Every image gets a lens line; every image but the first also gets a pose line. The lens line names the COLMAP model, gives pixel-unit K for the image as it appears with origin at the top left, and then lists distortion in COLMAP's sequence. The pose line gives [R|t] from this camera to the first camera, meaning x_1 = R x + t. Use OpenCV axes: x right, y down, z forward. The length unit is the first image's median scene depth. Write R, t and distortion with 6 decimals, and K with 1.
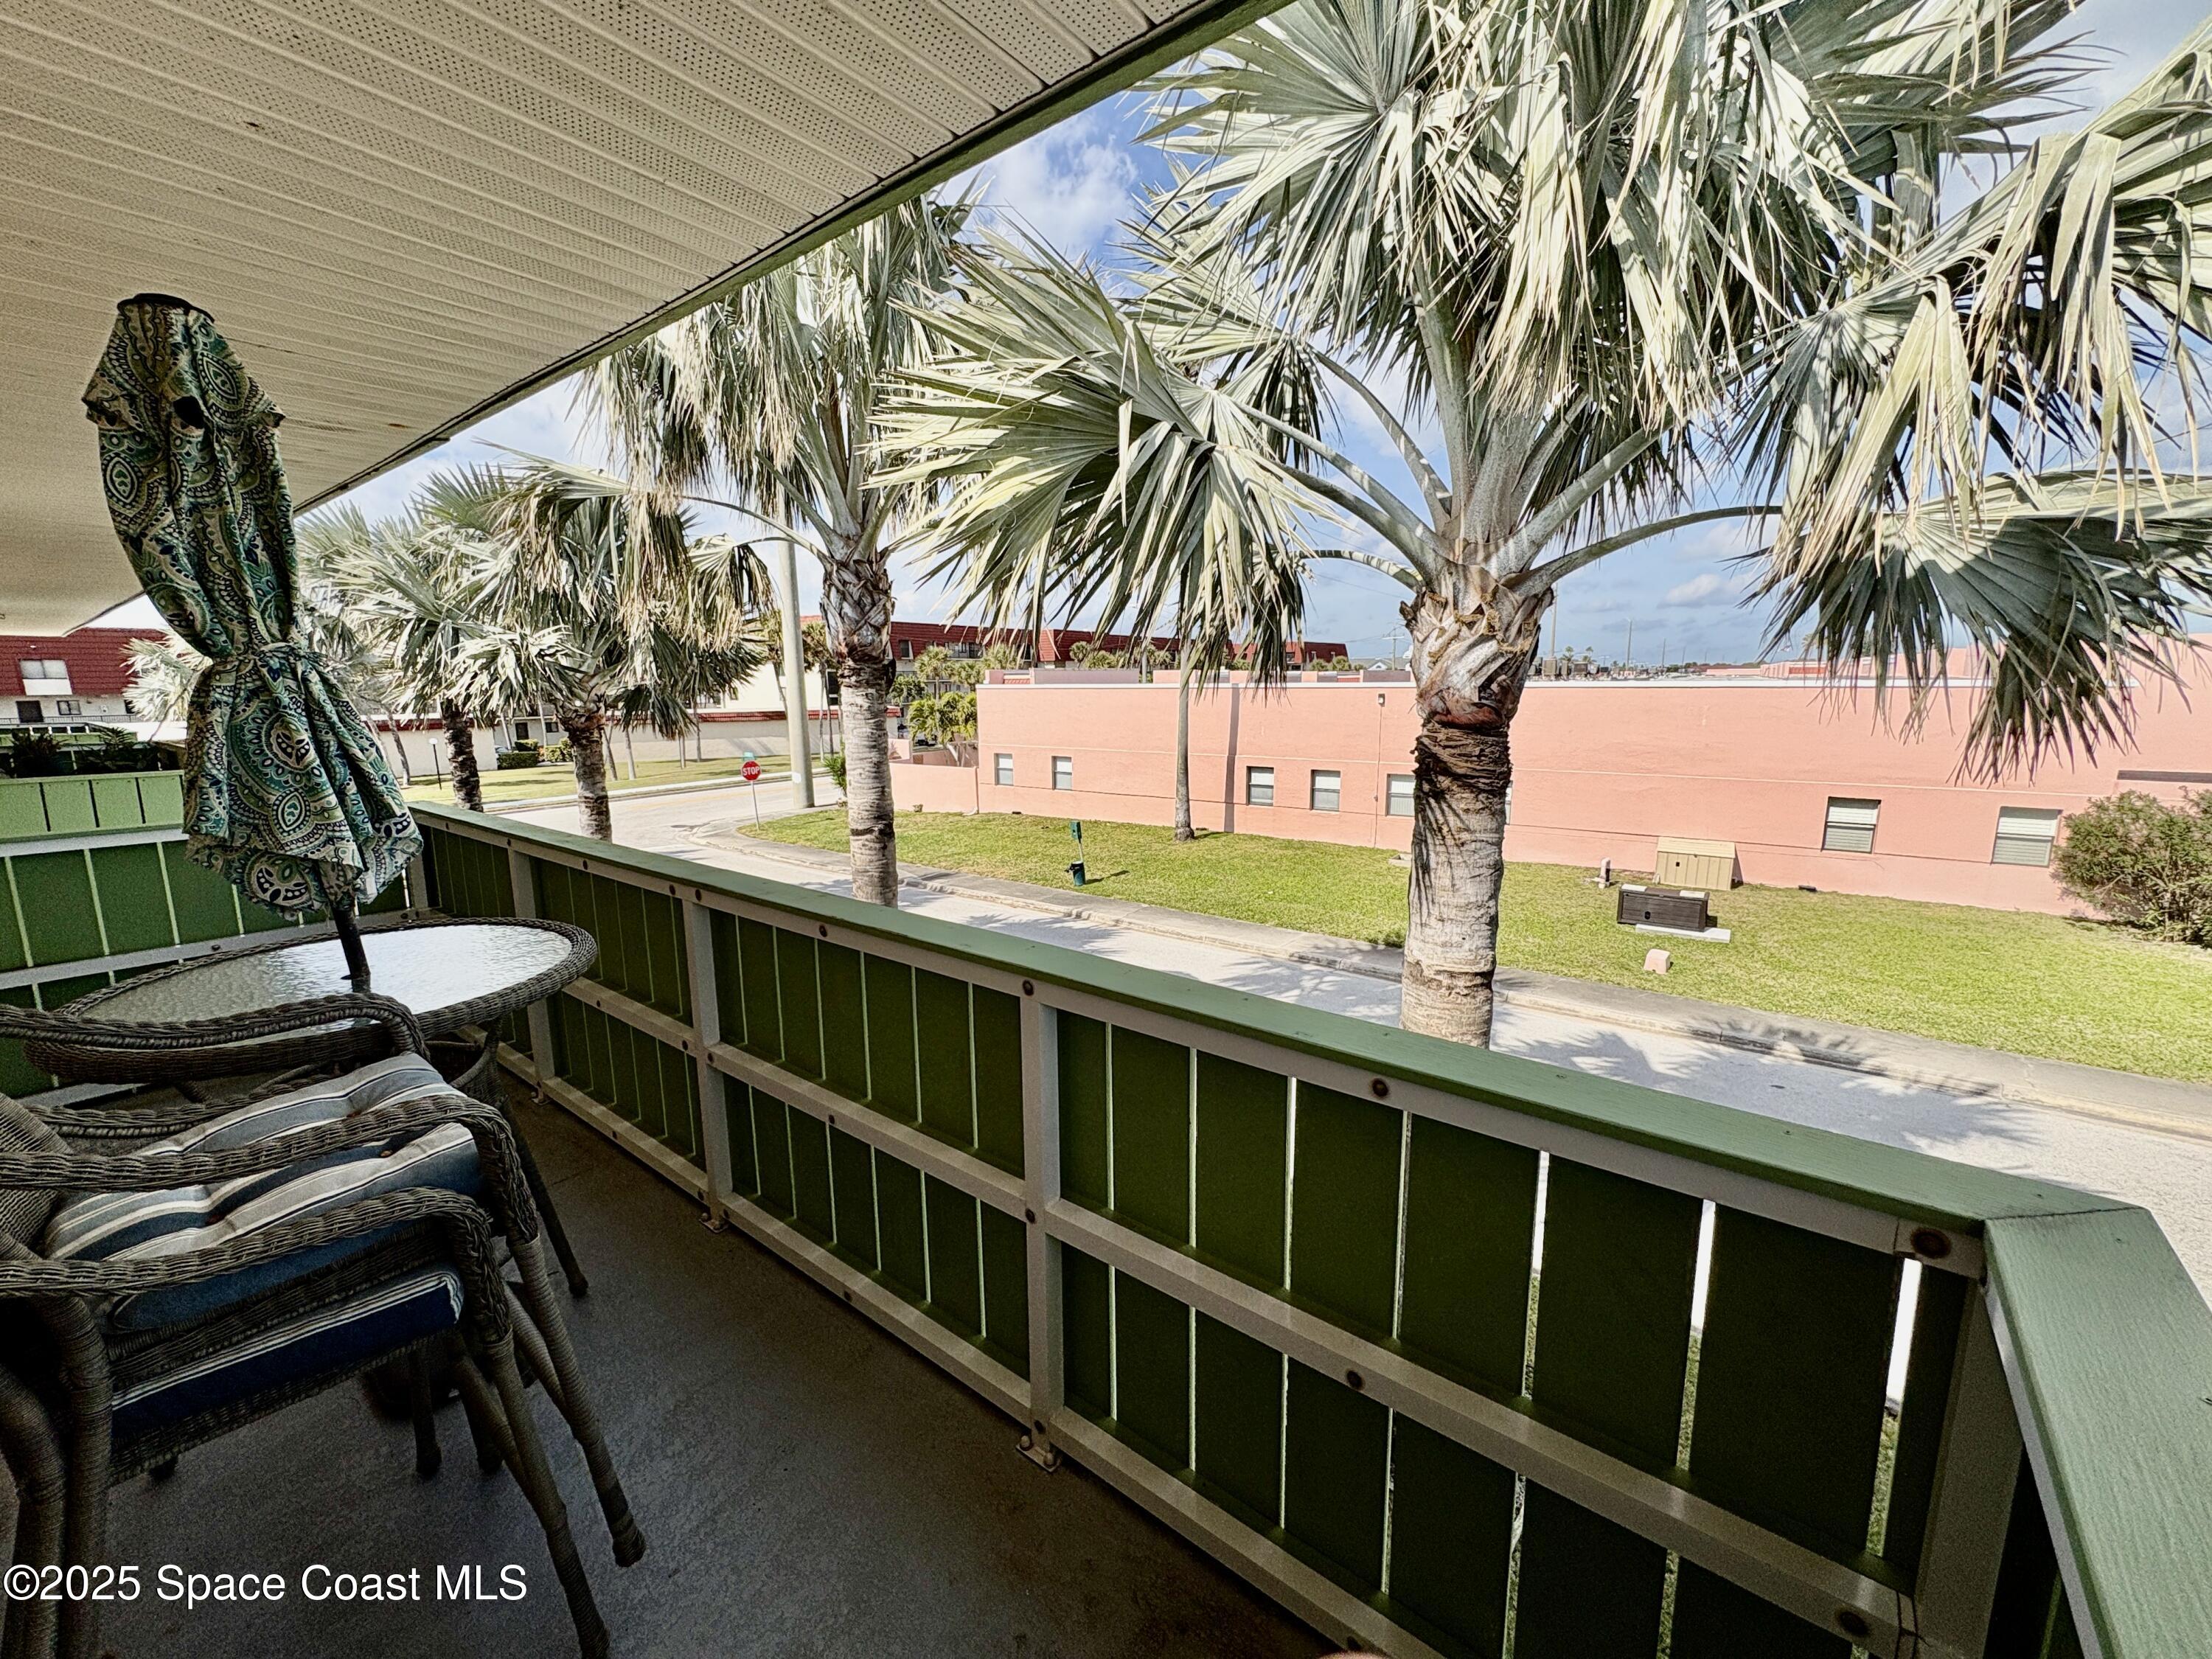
lens RADIAL K [[881.5, 0, 1105.1], [0, 881.5, 815.9], [0, 0, 1]] dist [0.001828, 0.000125]
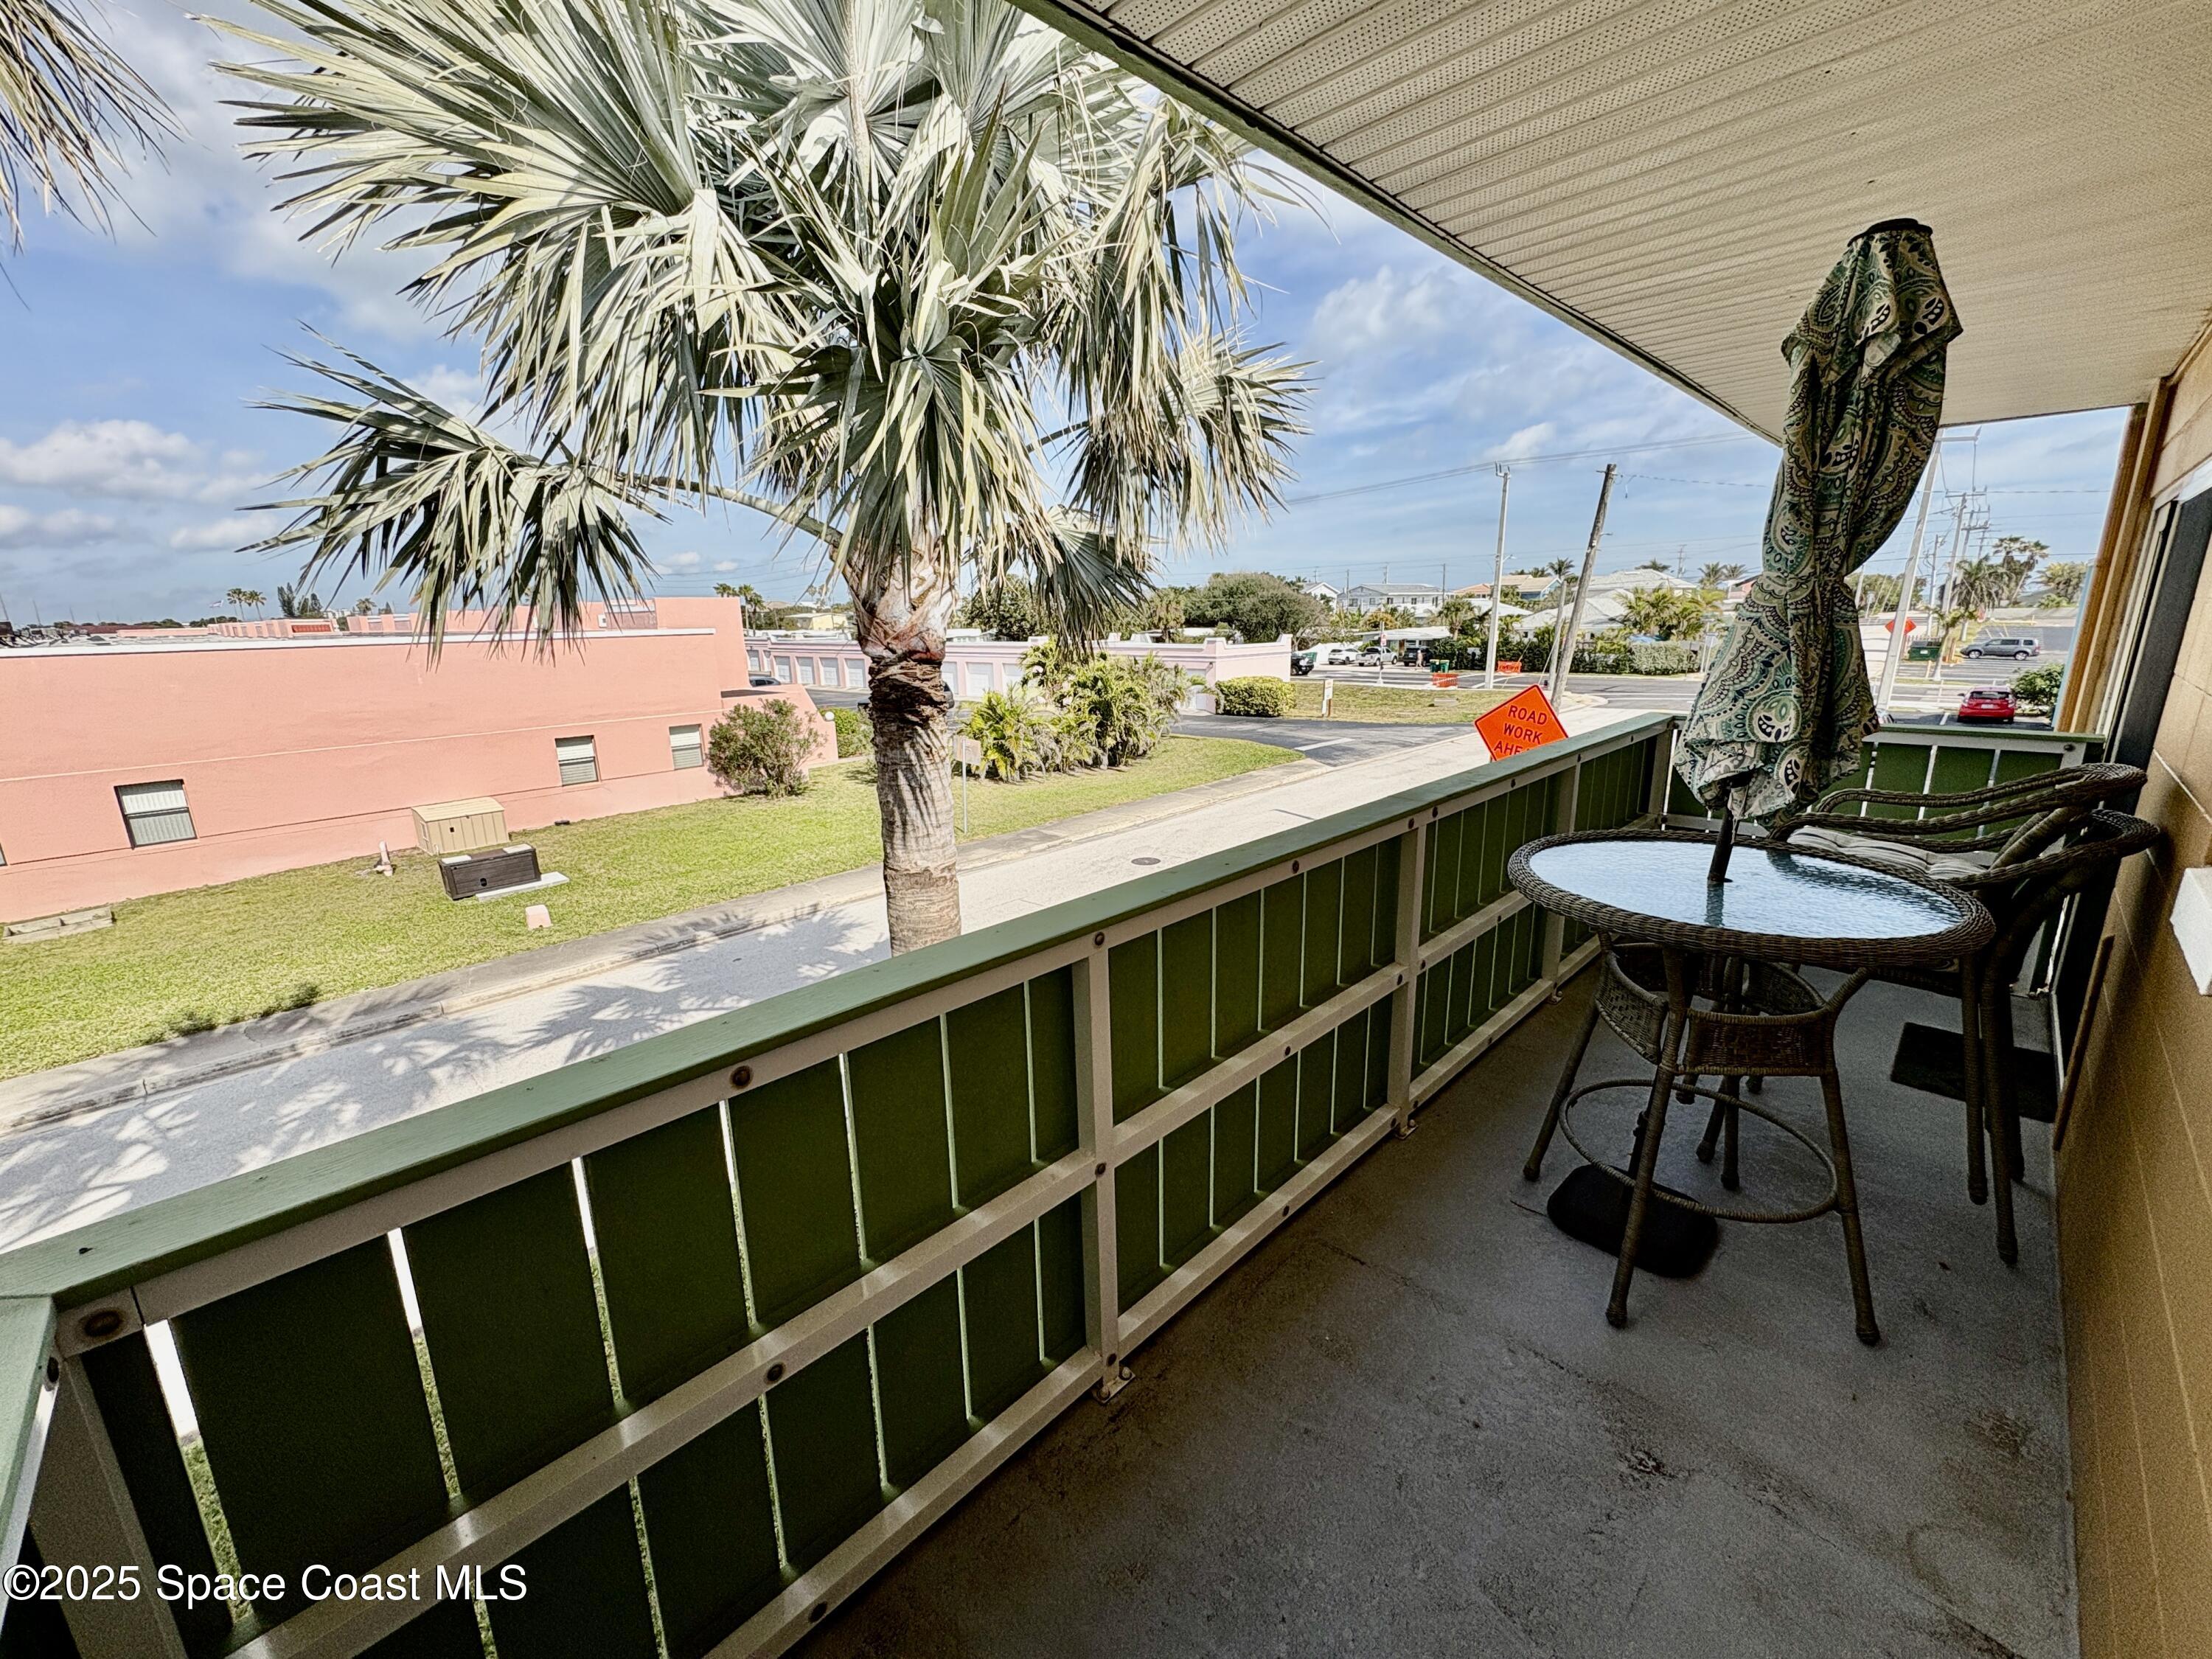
lens RADIAL K [[881.5, 0, 1100.1], [0, 881.5, 829.6], [0, 0, 1]] dist [0.001828, 0.000125]
pose [[0.120448, -0.230062, 0.965693, -0.292089], [0.171312, 0.962999, 0.208053, -0.036263], [-0.977826, 0.140375, 0.155403, 0.244137]]
